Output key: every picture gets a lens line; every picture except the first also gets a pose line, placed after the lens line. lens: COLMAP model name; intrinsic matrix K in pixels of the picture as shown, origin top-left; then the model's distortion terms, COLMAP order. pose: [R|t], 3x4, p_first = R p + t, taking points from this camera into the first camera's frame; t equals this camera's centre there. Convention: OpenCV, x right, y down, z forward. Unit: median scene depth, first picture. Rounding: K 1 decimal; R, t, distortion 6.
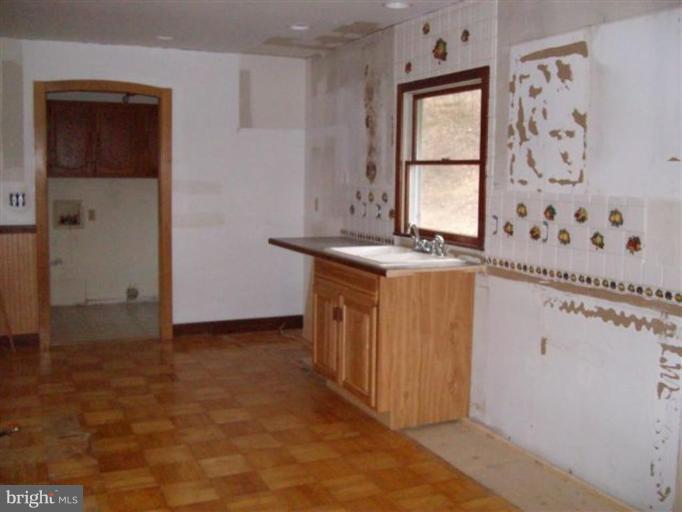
lens RADIAL K [[767.7, 0, 340.5], [0, 767.7, 234.9], [0, 0, 1]] dist [-0.034263, -0.018270]
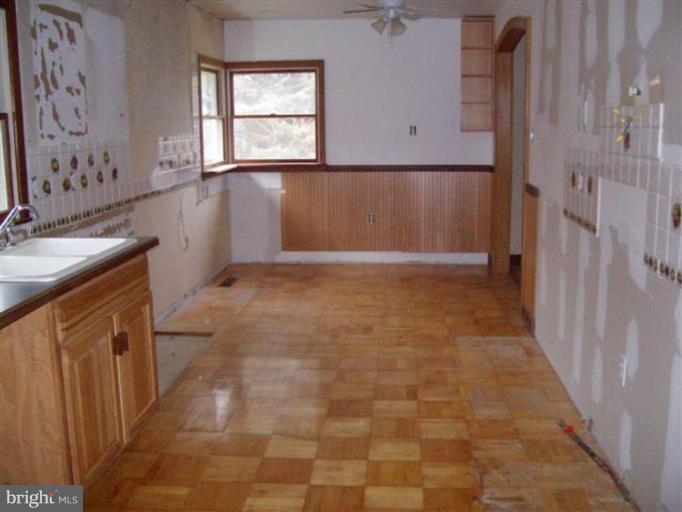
lens RADIAL K [[727.6, 0, 341.0], [0, 727.6, 256.0], [0, 0, 1]] dist [-0.061004, 0.020369]
pose [[-0.882014, -0.086163, 0.463279, -0.543443], [0.043865, 0.963860, 0.262774, -0.151783], [-0.469177, 0.252092, -0.846358, 1.694336]]
